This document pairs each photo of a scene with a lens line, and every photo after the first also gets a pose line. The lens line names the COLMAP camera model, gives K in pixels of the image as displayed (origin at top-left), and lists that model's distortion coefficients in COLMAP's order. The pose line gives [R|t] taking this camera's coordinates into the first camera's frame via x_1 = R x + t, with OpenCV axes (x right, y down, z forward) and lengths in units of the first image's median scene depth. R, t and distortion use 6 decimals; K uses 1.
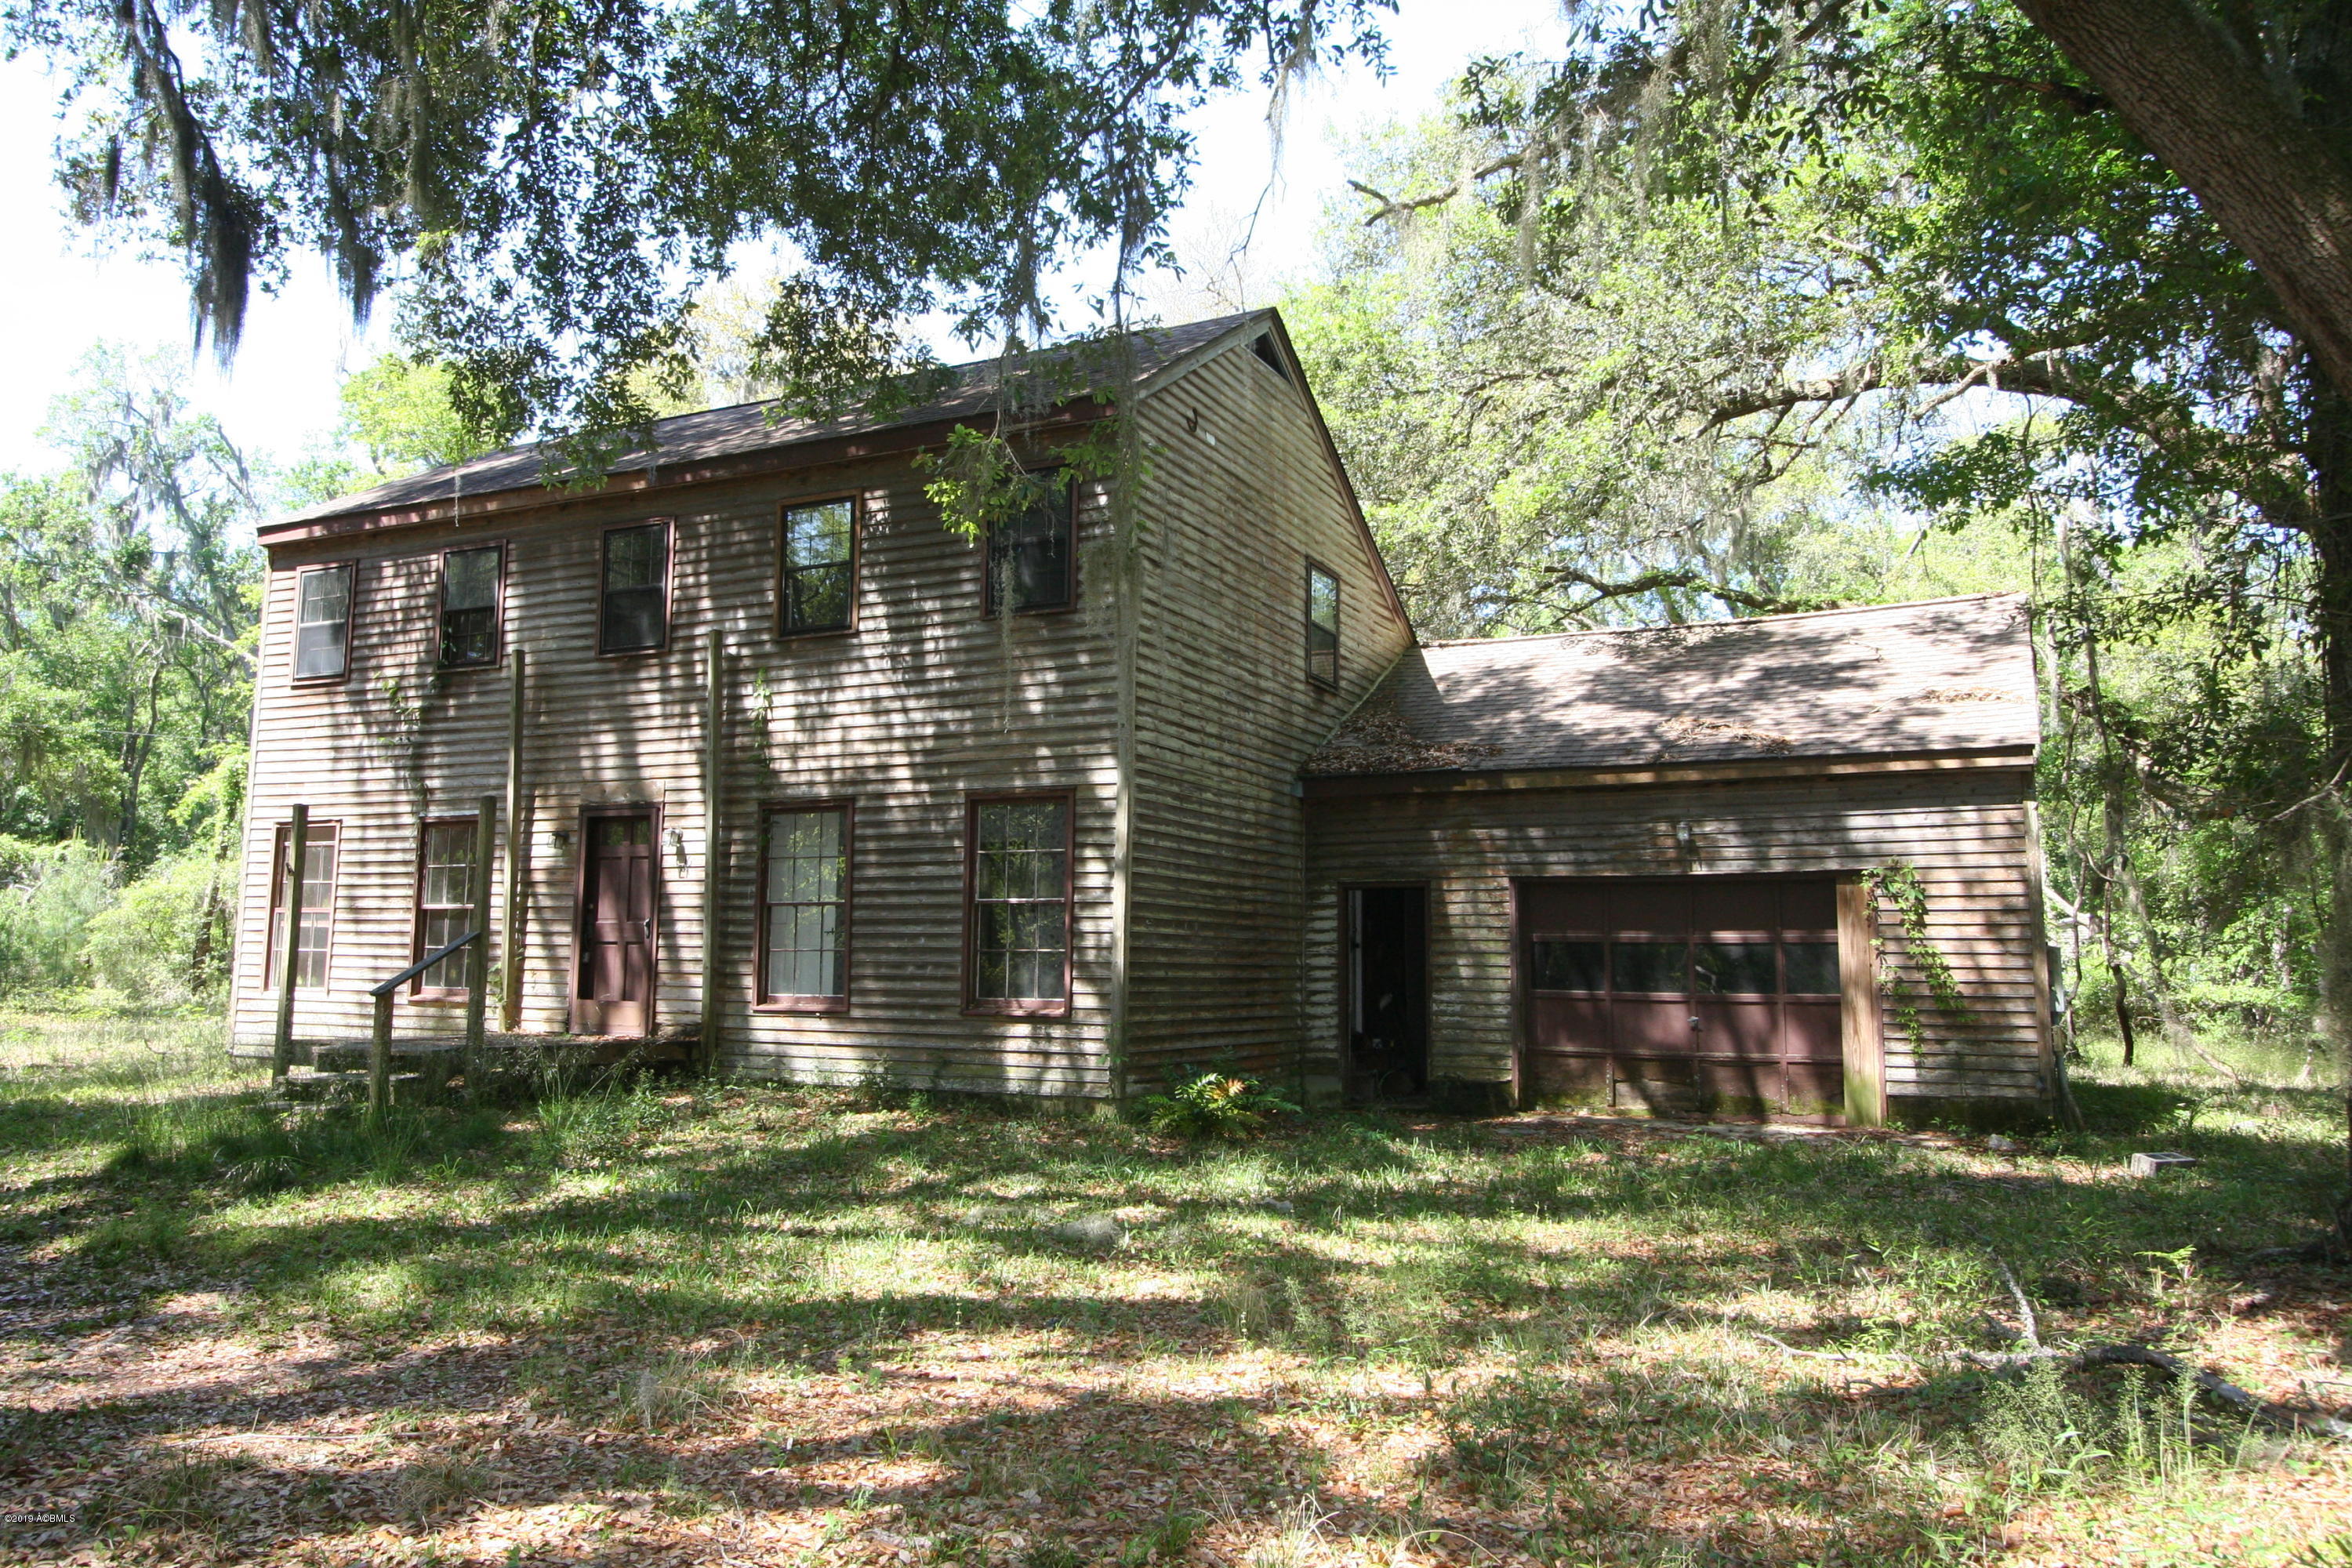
lens RADIAL K [[1733.5, 0, 1170.6], [0, 1733.5, 786.6], [0, 0, 1]] dist [-0.007001, -0.001698]
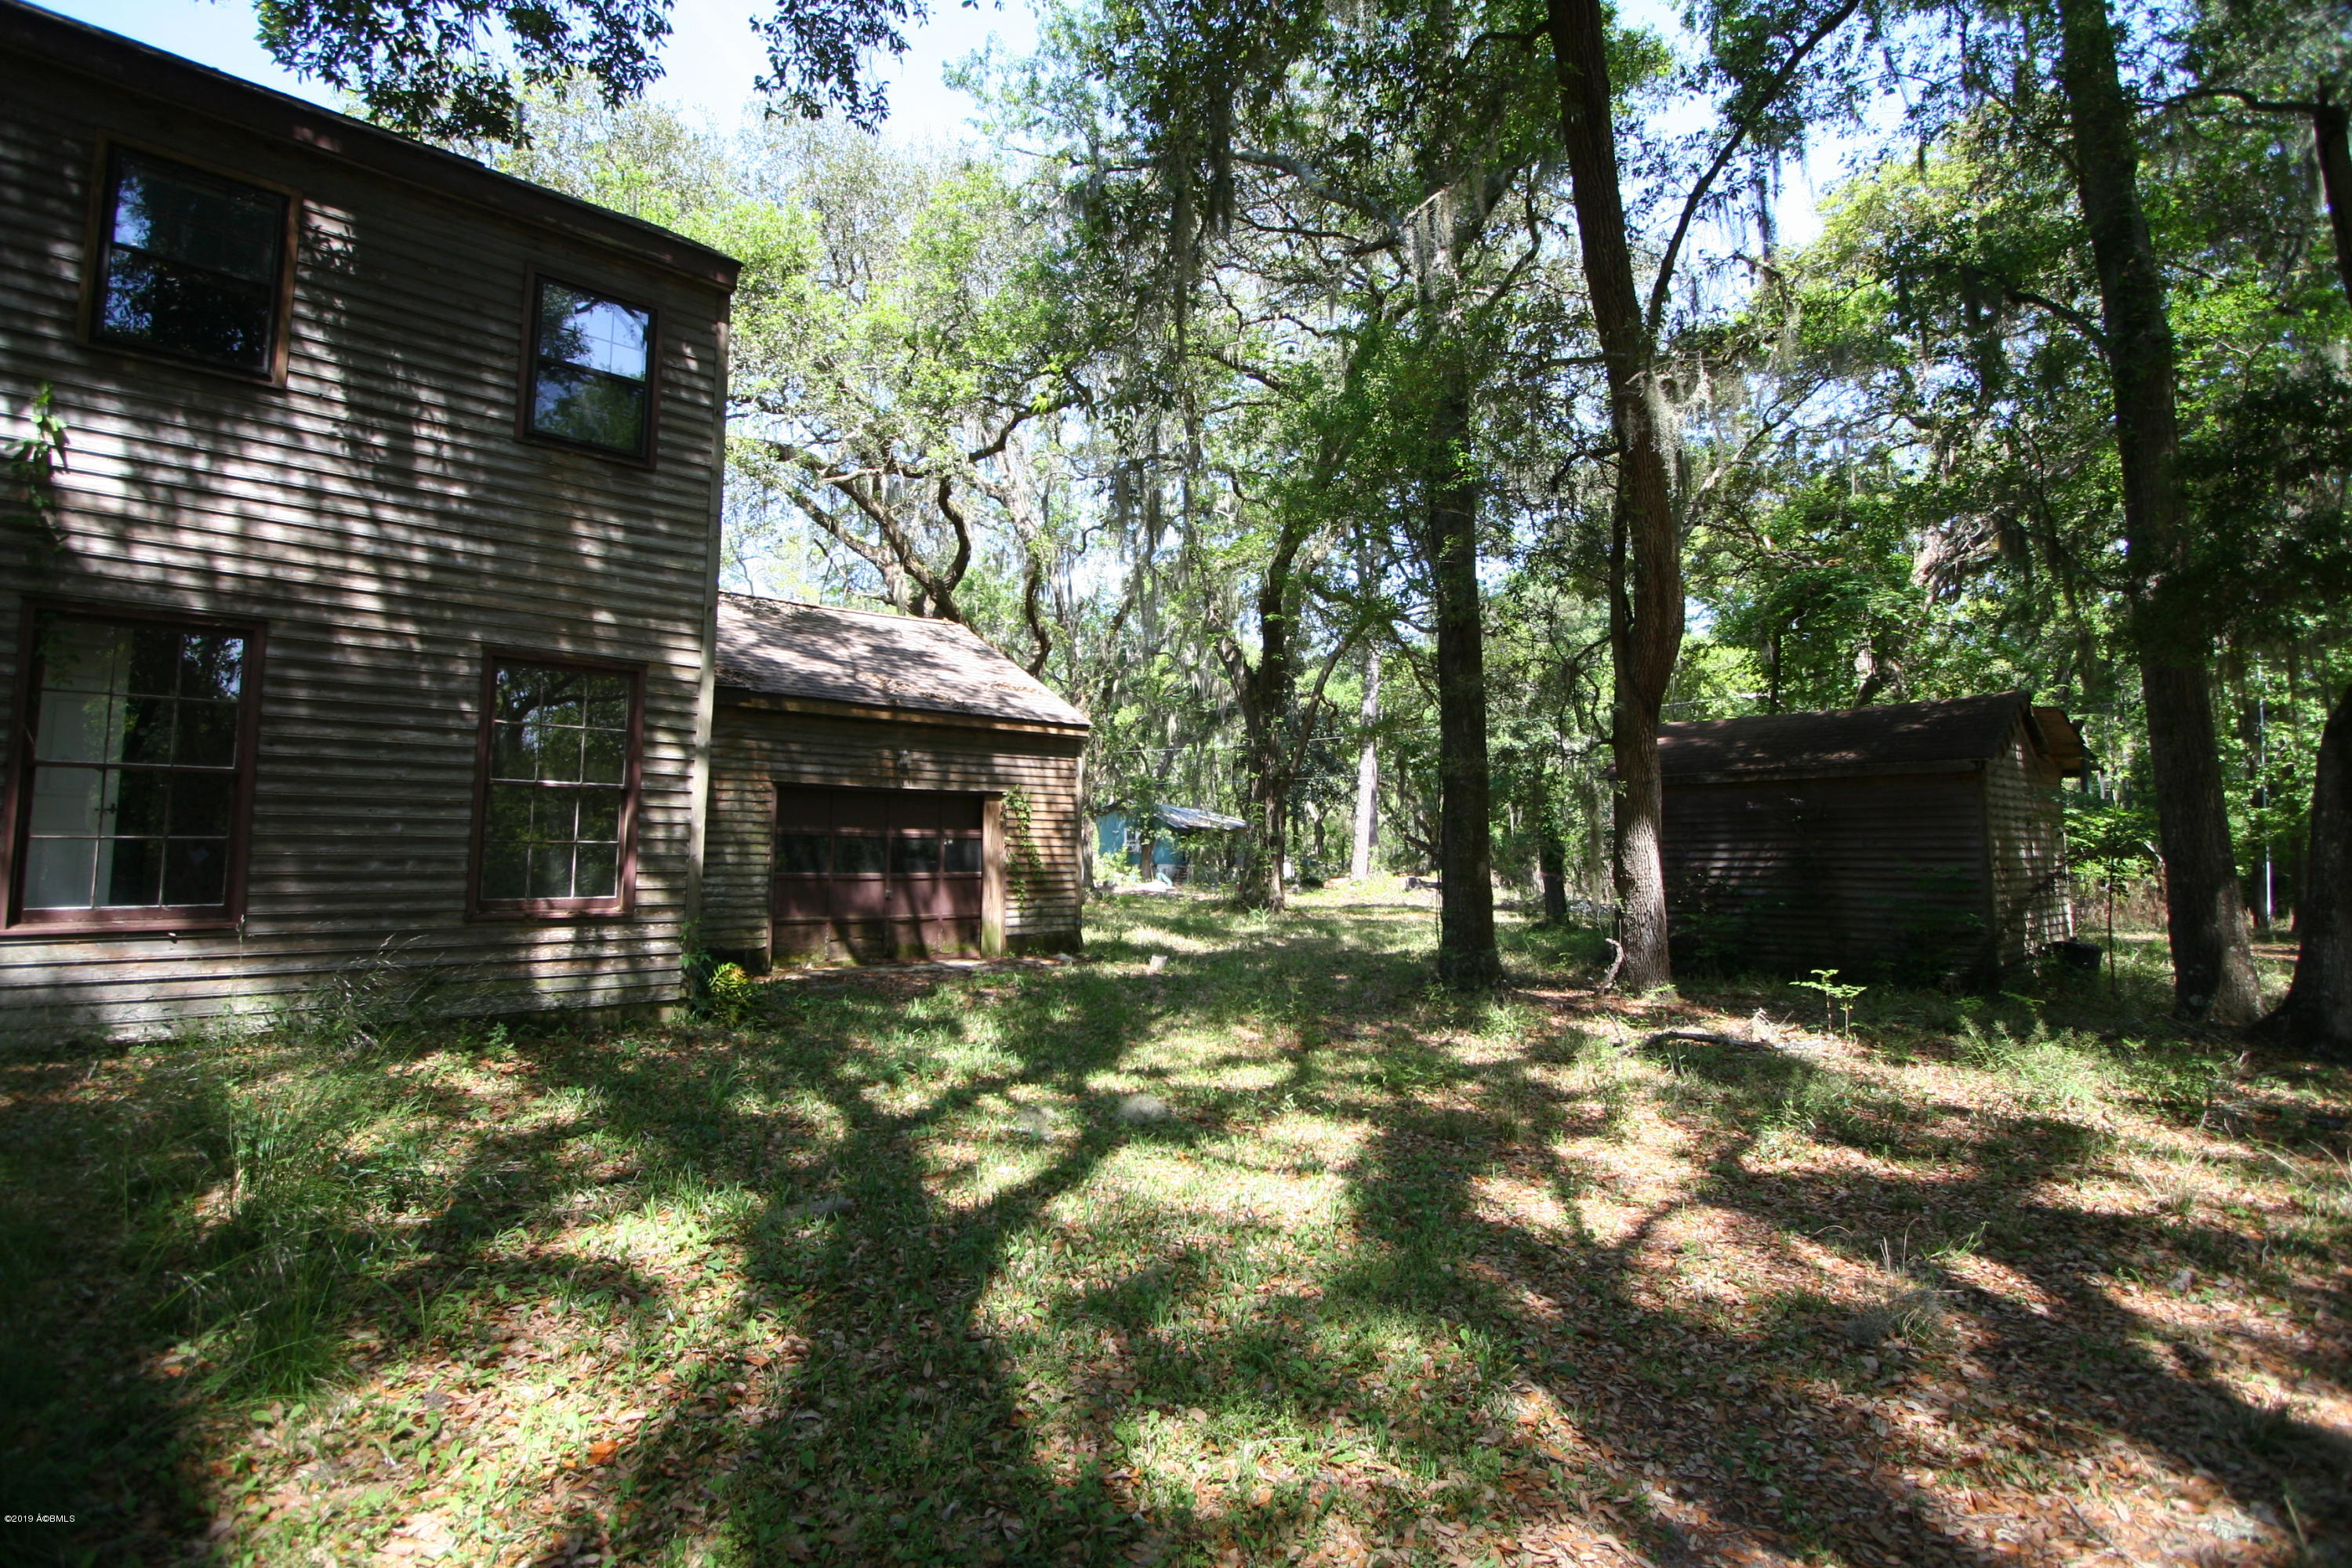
lens RADIAL K [[1065.0, 0, 1174.5], [0, 1065.0, 769.4], [0, 0, 1]] dist [-0.005286, -0.000038]
pose [[0.386694, 0.066554, 0.919803, -0.433594], [-0.098680, 0.994652, -0.030483, 0.042829], [-0.916913, -0.078978, 0.391194, 0.493761]]
